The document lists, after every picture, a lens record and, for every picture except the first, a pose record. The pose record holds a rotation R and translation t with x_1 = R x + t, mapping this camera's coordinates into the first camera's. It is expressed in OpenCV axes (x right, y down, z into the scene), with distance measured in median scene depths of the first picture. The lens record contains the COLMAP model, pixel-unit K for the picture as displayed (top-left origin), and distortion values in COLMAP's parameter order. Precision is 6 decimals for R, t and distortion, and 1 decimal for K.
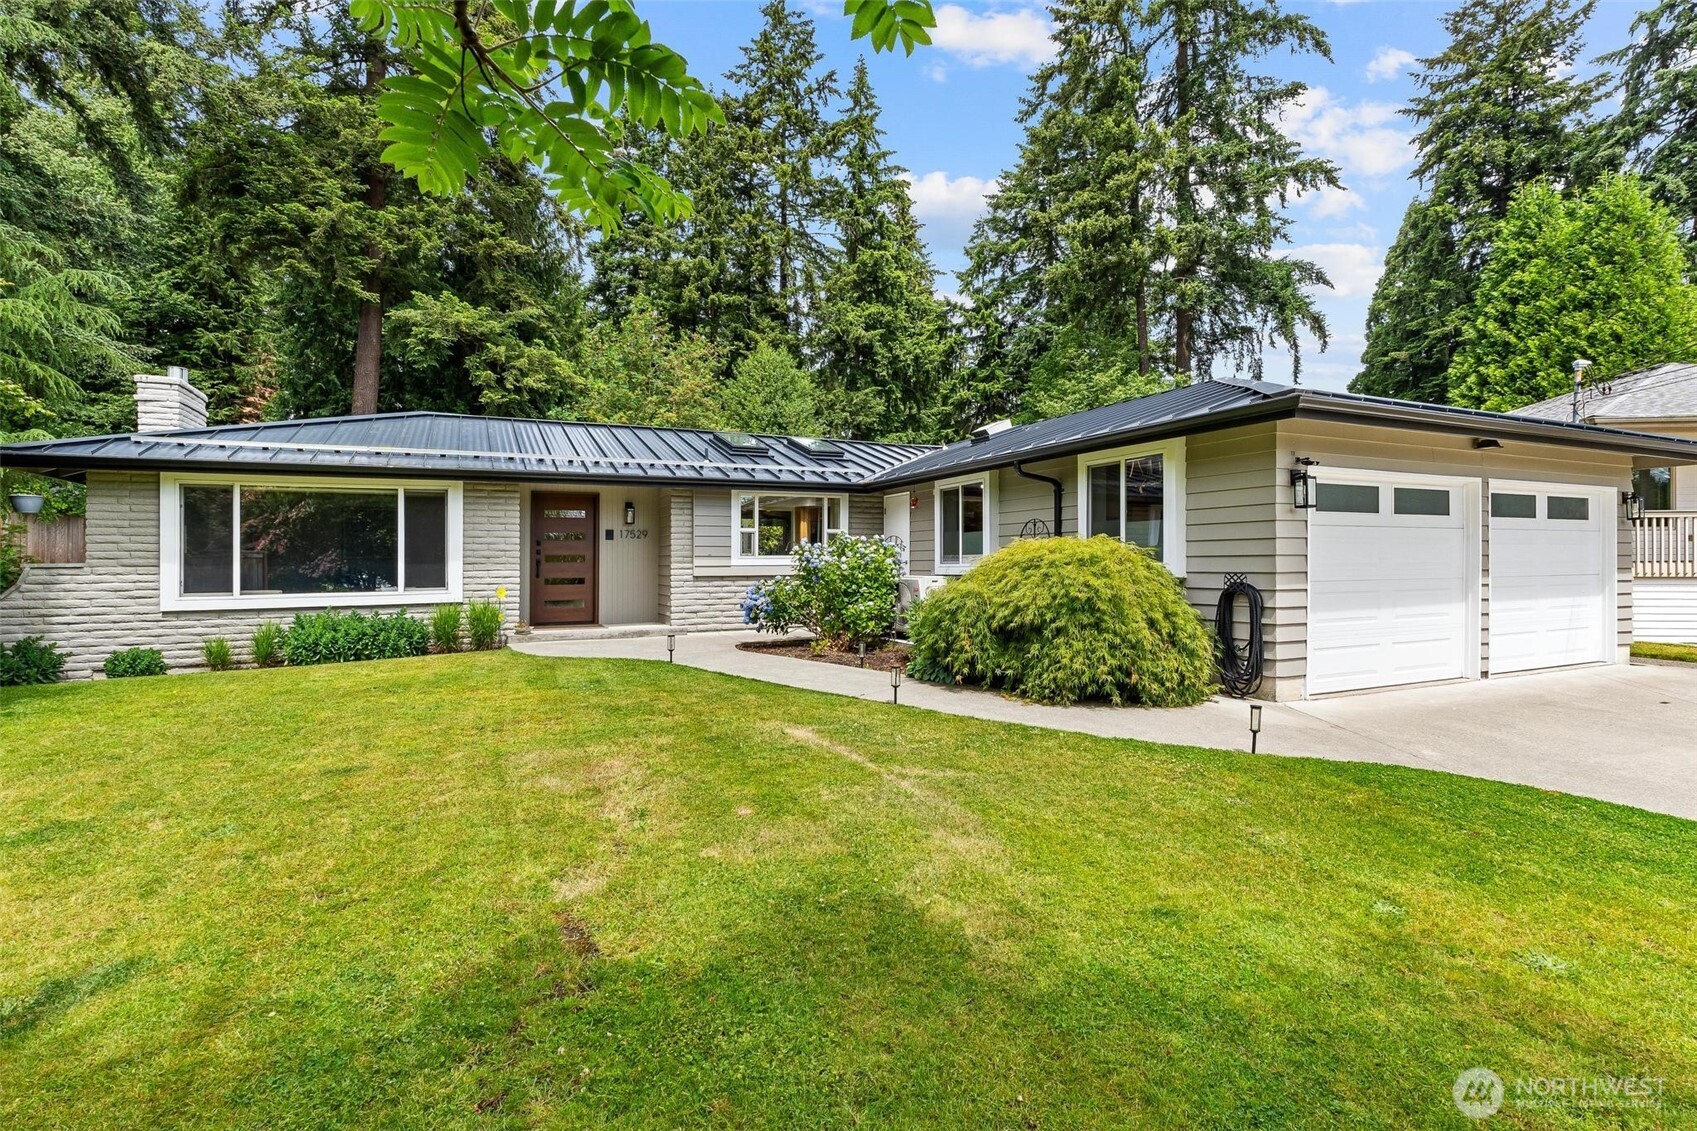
lens RADIAL K [[807.6, 0, 822.1], [0, 807.6, 560.2], [0, 0, 1]] dist [0.019895, -0.000088]
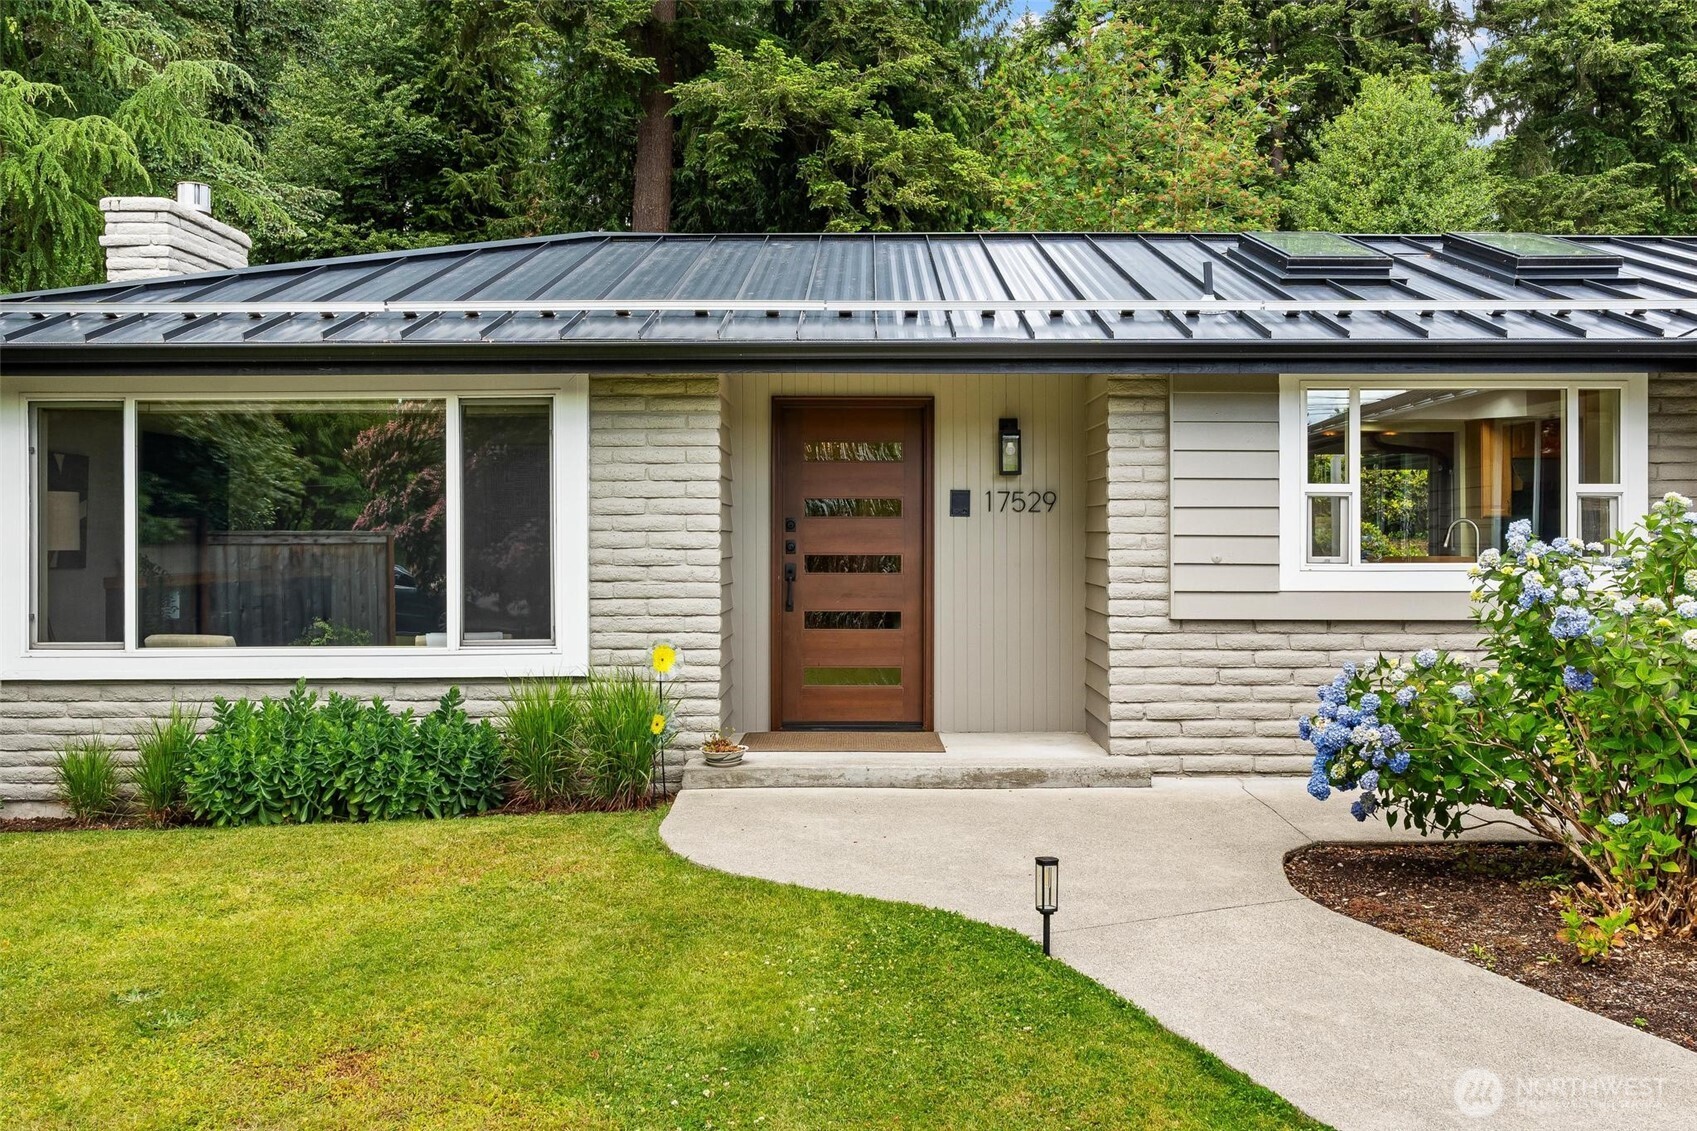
lens RADIAL K [[1571.6, 0, 849.2], [0, 1571.6, 483.8], [0, 0, 1]] dist [-0.096782, 0.285371]
pose [[0.920644, -0.009086, -0.390298, -0.018711], [-0.003342, 0.999509, -0.031152, -0.016892], [0.390389, 0.029985, 0.920162, 0.288727]]
